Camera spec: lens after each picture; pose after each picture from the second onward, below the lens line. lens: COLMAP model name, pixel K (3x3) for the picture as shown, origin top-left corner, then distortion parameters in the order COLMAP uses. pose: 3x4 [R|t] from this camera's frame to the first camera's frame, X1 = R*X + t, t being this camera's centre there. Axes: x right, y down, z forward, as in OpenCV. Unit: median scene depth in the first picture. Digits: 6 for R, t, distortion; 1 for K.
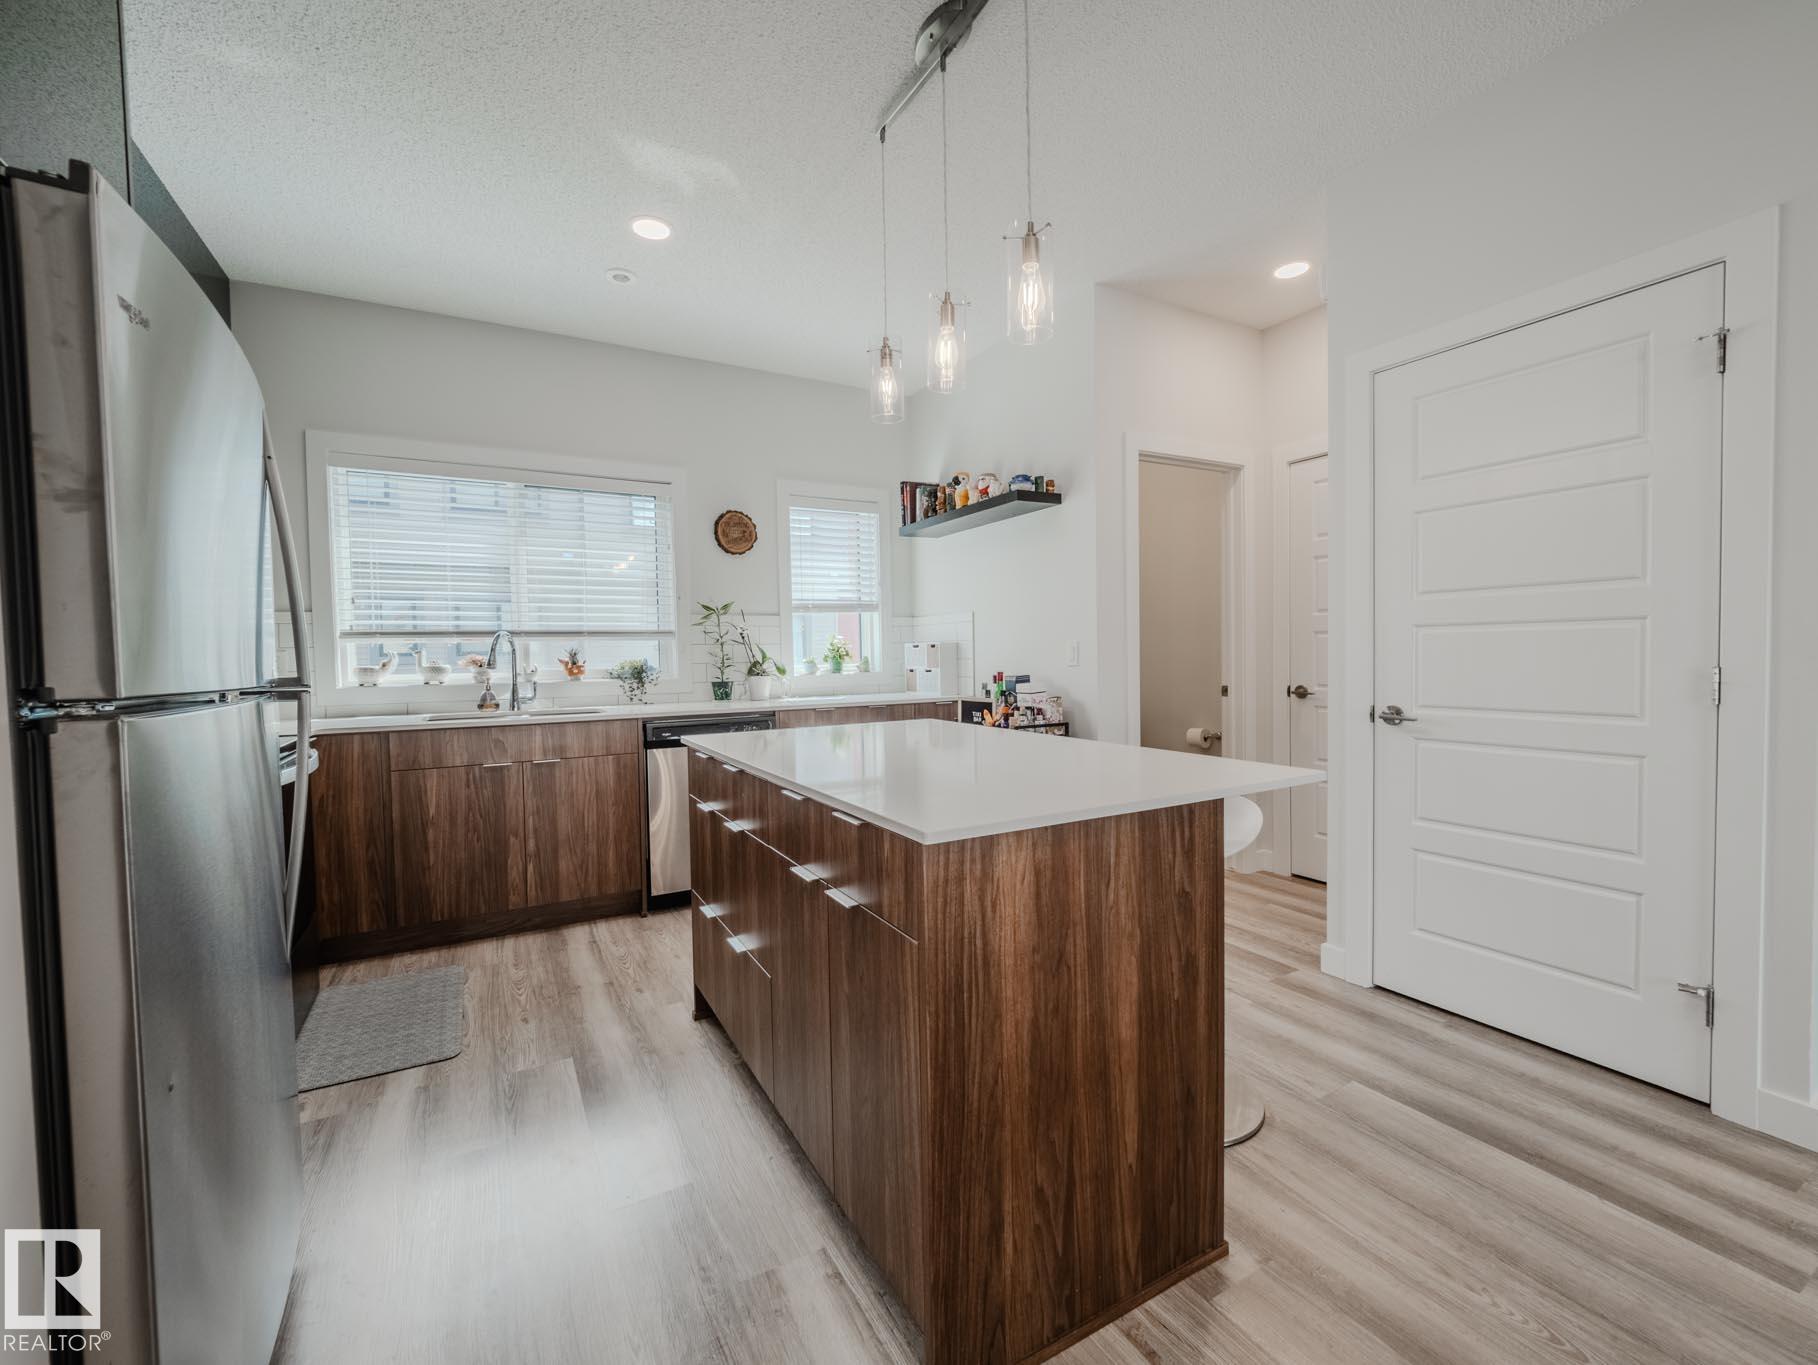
lens RADIAL K [[753.0, 0, 898.4], [0, 753.0, 684.5], [0, 0, 1]] dist [0.000224, -0.005060]
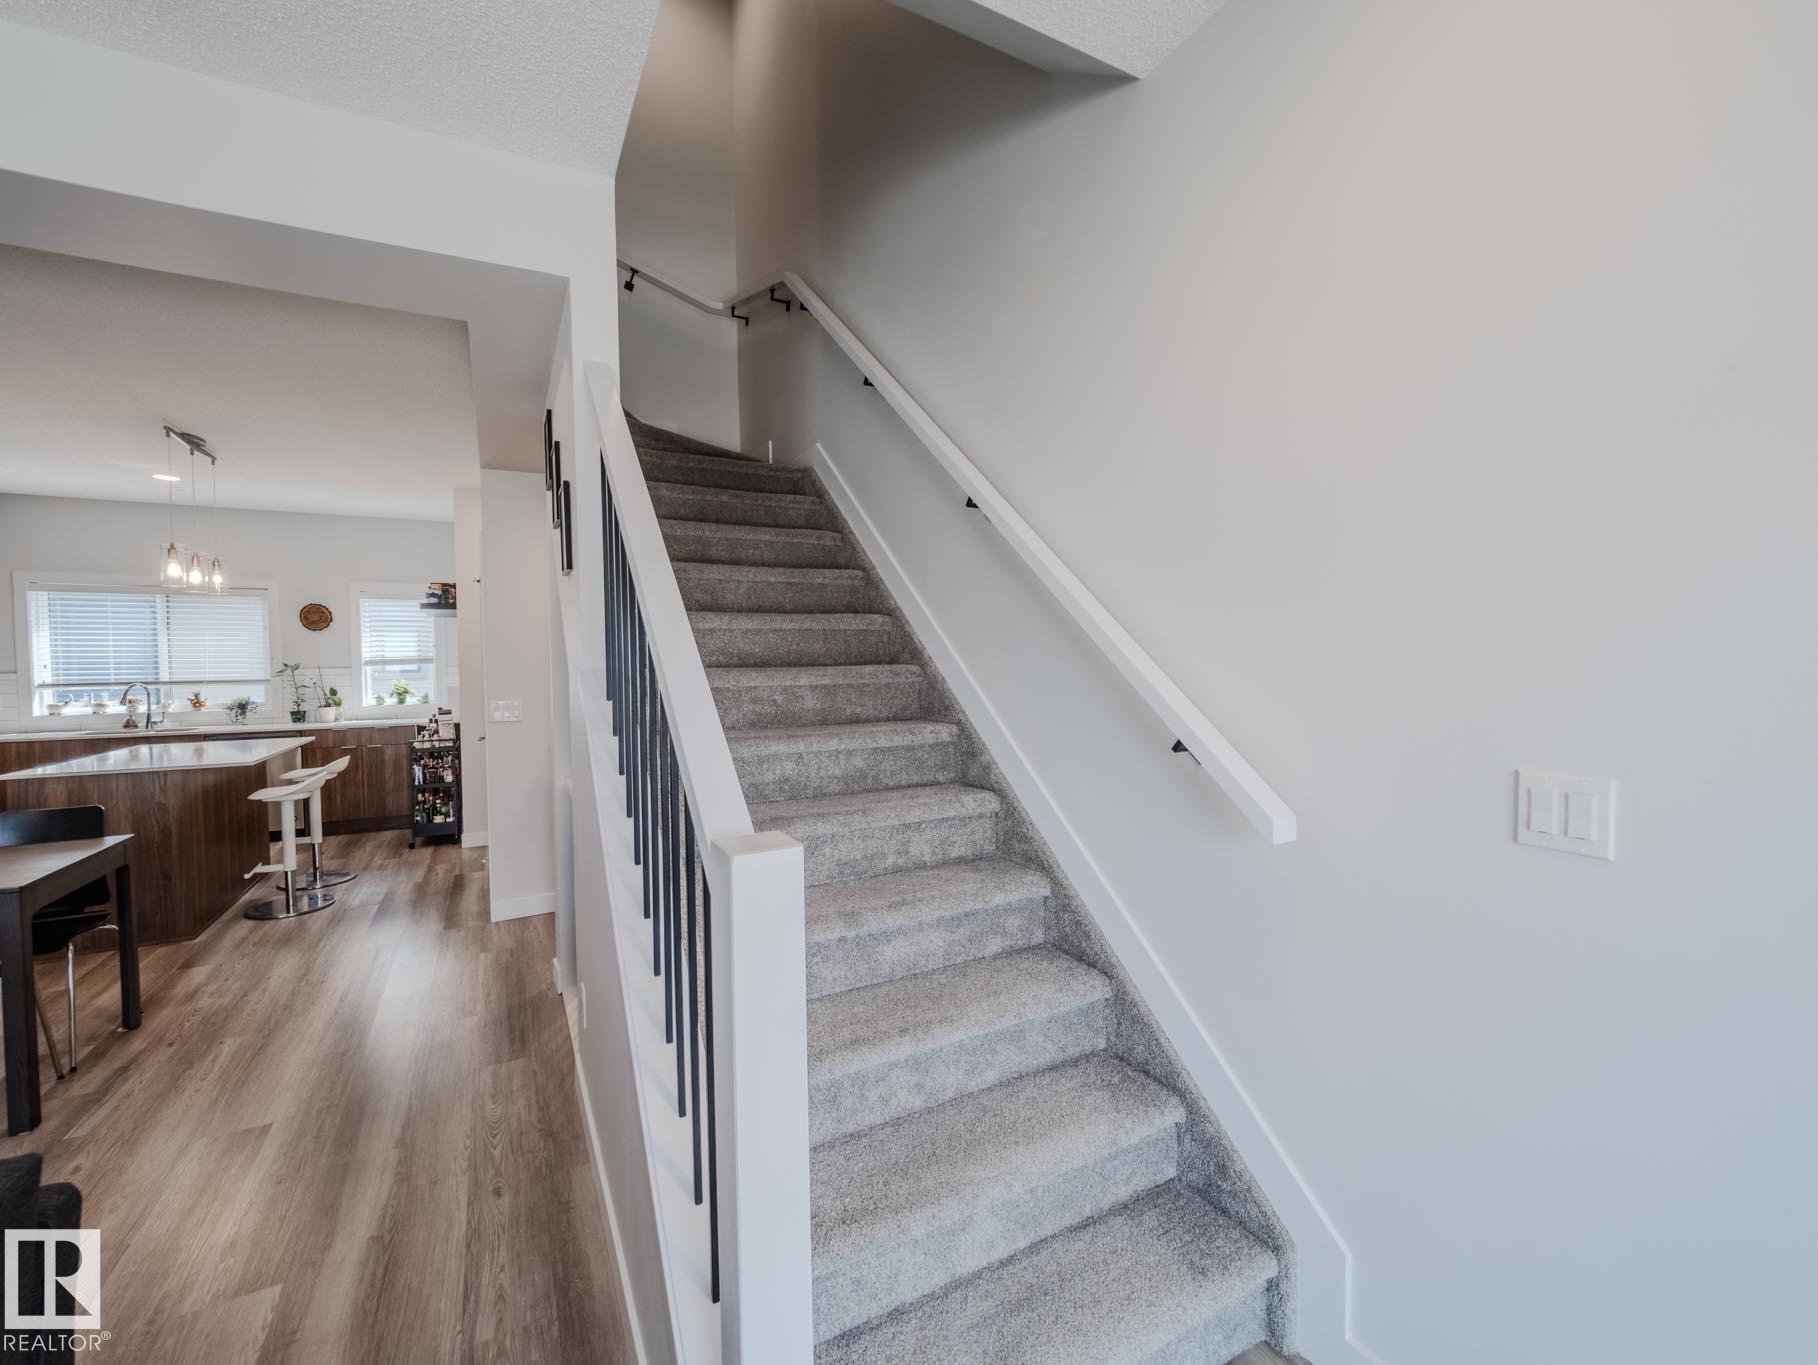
lens RADIAL K [[753.0, 0, 898.9], [0, 753.0, 679.0], [0, 0, 1]] dist [0.000224, -0.005060]
pose [[0.999935, 0.004286, -0.010574, 1.219092], [-0.004452, 0.999866, -0.015739, -0.060071], [0.010506, 0.015785, 0.999820, -0.682691]]
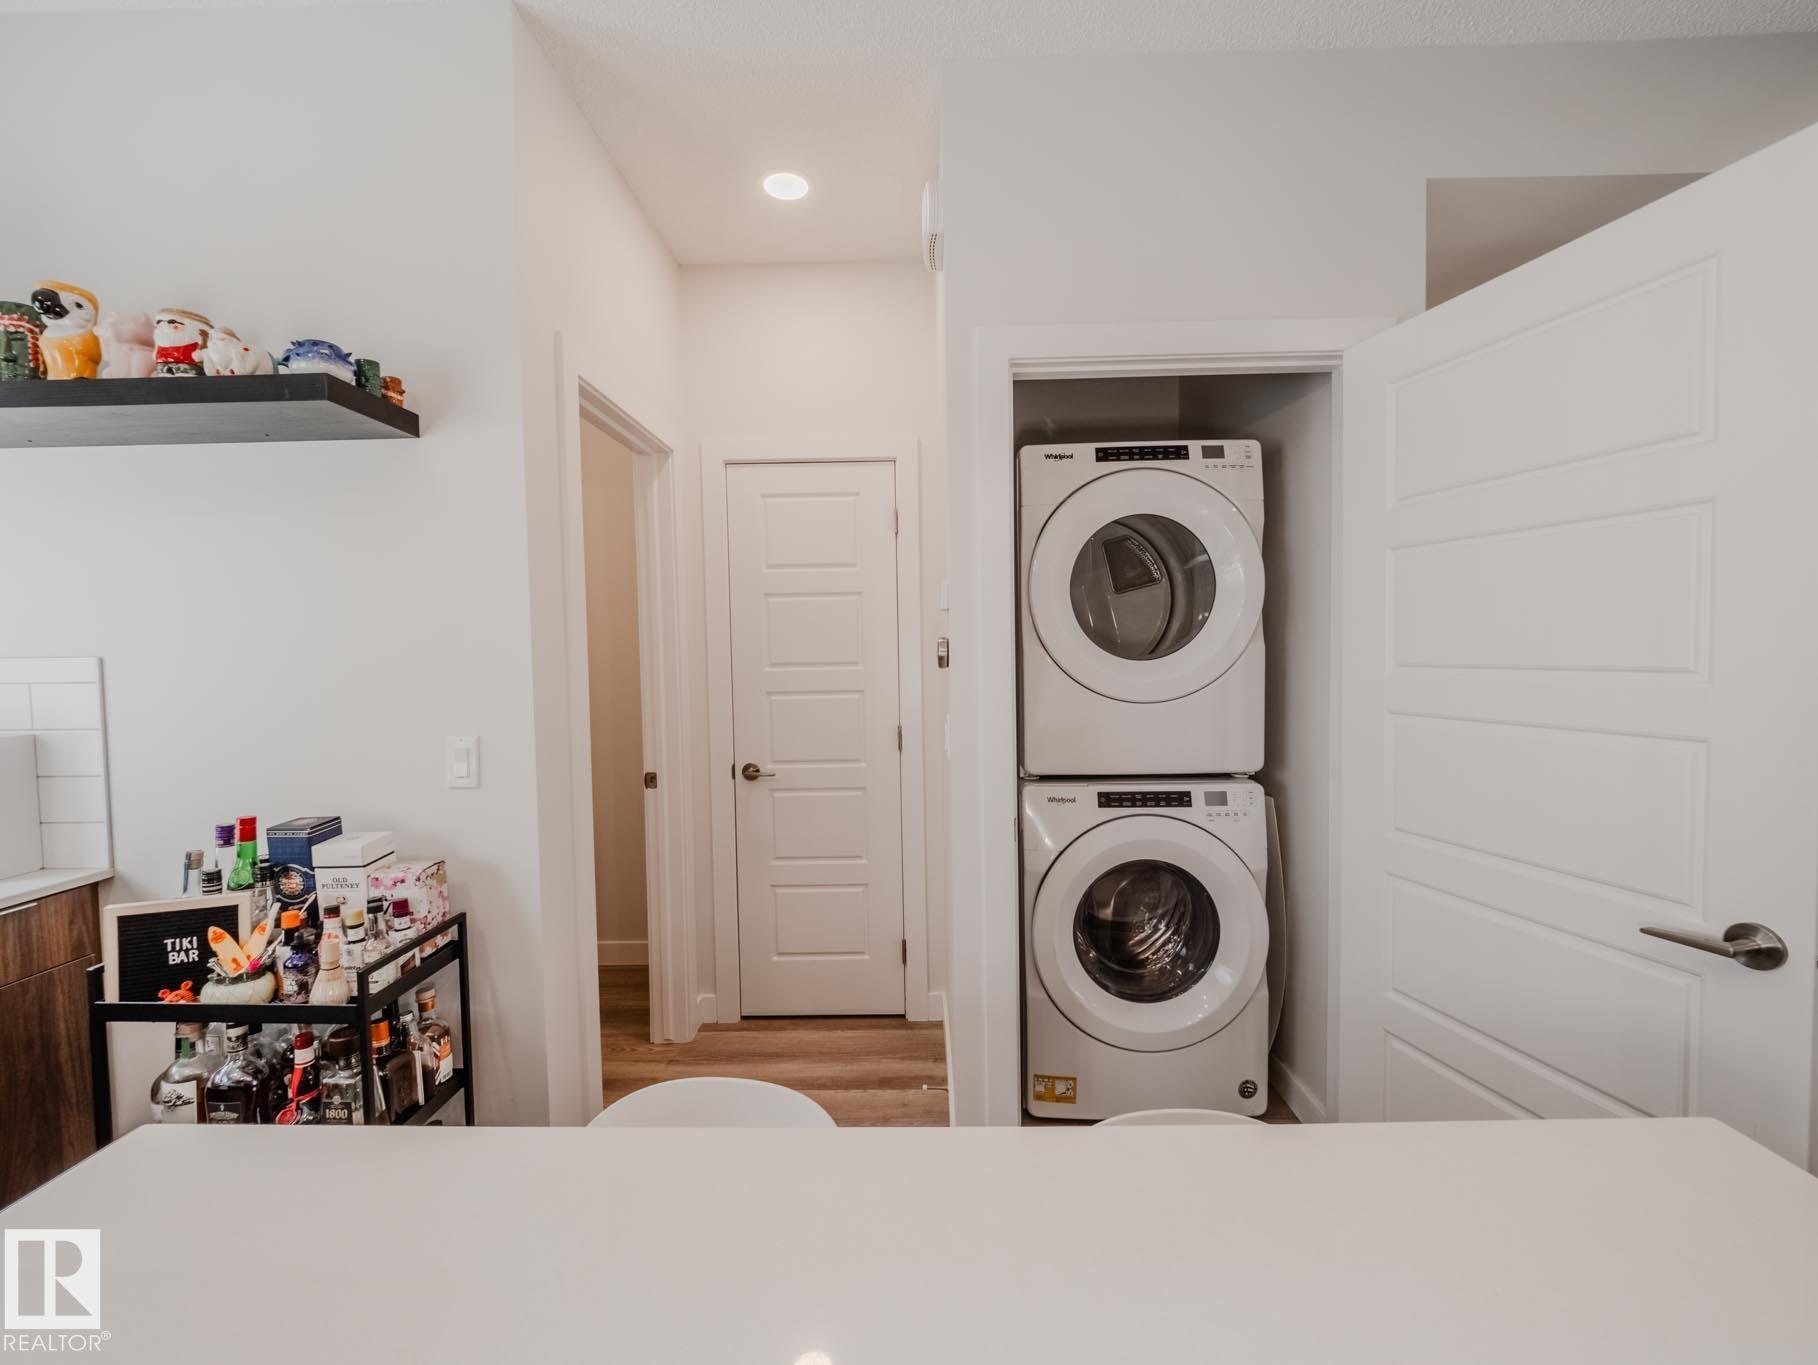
lens RADIAL K [[753.0, 0, 897.5], [0, 753.0, 681.8], [0, 0, 1]] dist [0.000224, -0.005060]
pose [[0.497300, -0.024319, 0.867237, -0.039024], [0.038537, 0.999240, 0.005922, -0.081774], [-0.866722, 0.030476, 0.497860, 0.518134]]
